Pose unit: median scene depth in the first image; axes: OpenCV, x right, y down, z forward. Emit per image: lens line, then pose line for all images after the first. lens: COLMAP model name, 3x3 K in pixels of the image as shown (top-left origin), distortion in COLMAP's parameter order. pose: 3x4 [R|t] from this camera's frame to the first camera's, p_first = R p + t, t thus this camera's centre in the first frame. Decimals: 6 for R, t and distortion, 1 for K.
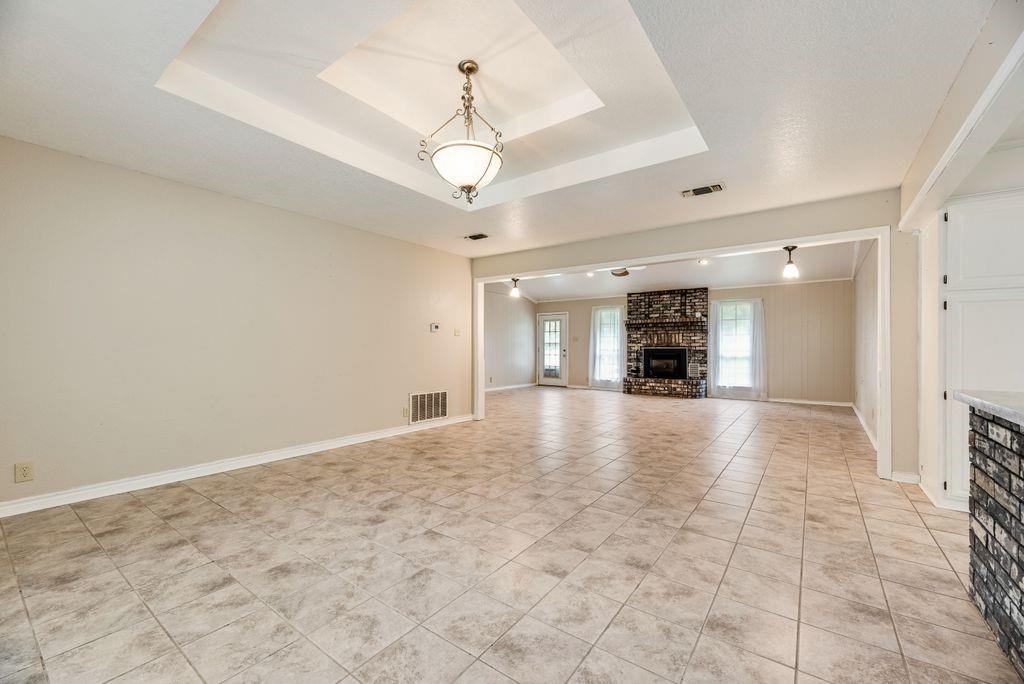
lens RADIAL K [[412.0, 0, 513.3], [0, 412.0, 345.7], [0, 0, 1]] dist [0.002228, -0.000736]
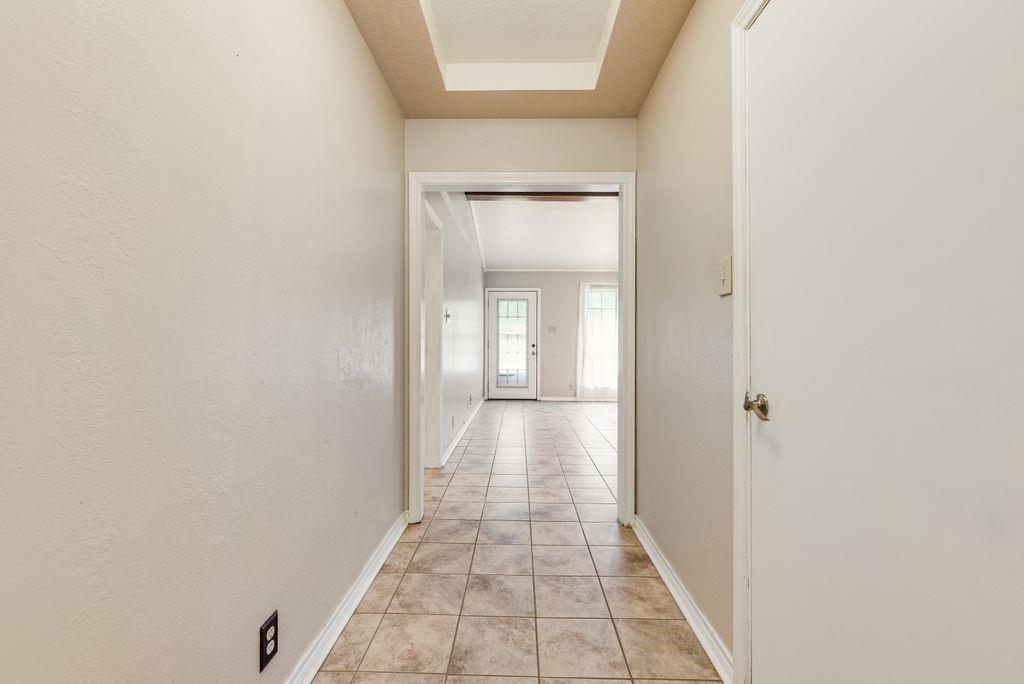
lens RADIAL K [[412.0, 0, 505.7], [0, 412.0, 348.4], [0, 0, 1]] dist [0.002228, -0.000736]
pose [[0.832848, -0.002362, 0.553497, -0.325499], [-0.005291, 0.999911, 0.012227, 0.009229], [-0.553477, -0.013112, 0.832761, 0.537580]]
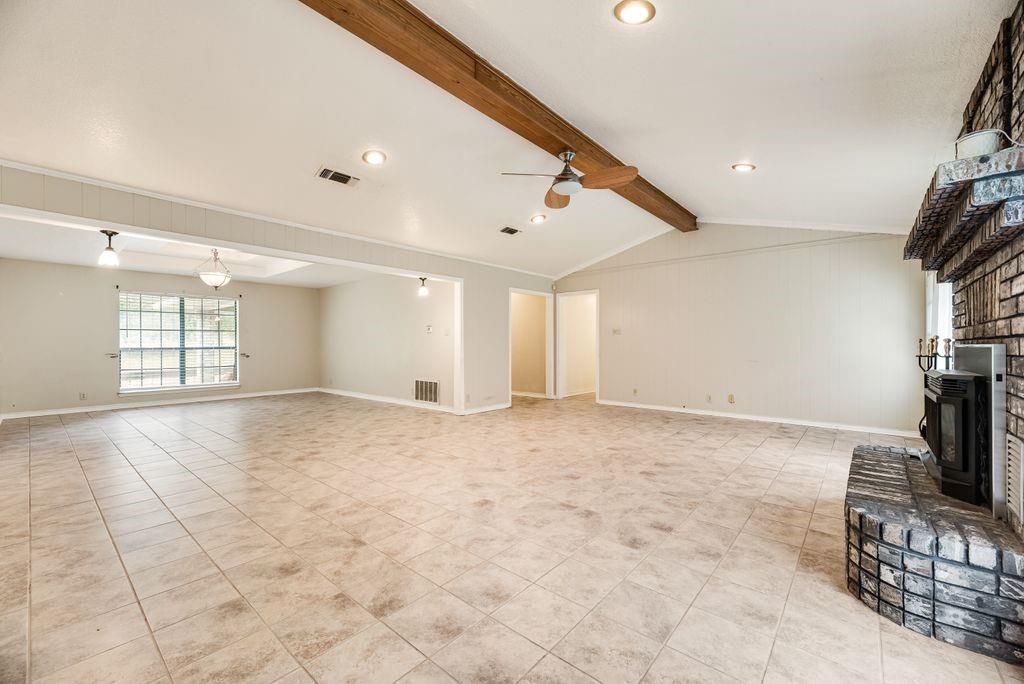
lens RADIAL K [[412.0, 0, 511.7], [0, 412.0, 344.7], [0, 0, 1]] dist [0.002228, -0.000736]
pose [[-0.086731, -0.001599, -0.996230, 0.586921], [0.006559, 0.999976, -0.002176, 0.002876], [0.996210, -0.006723, -0.086719, 0.760874]]
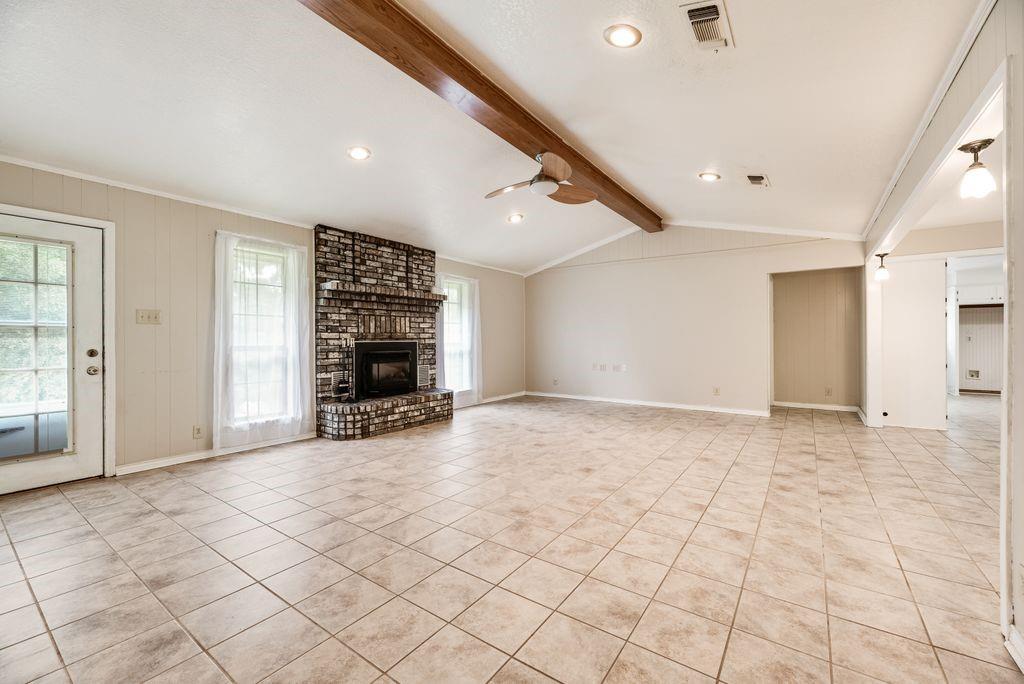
lens RADIAL K [[412.0, 0, 518.8], [0, 412.0, 338.3], [0, 0, 1]] dist [0.002228, -0.000736]
pose [[-0.014110, -0.002058, 0.999898, -0.194290], [-0.002895, 0.999994, 0.002017, -0.000200], [-0.999896, -0.002866, -0.014116, 0.809937]]
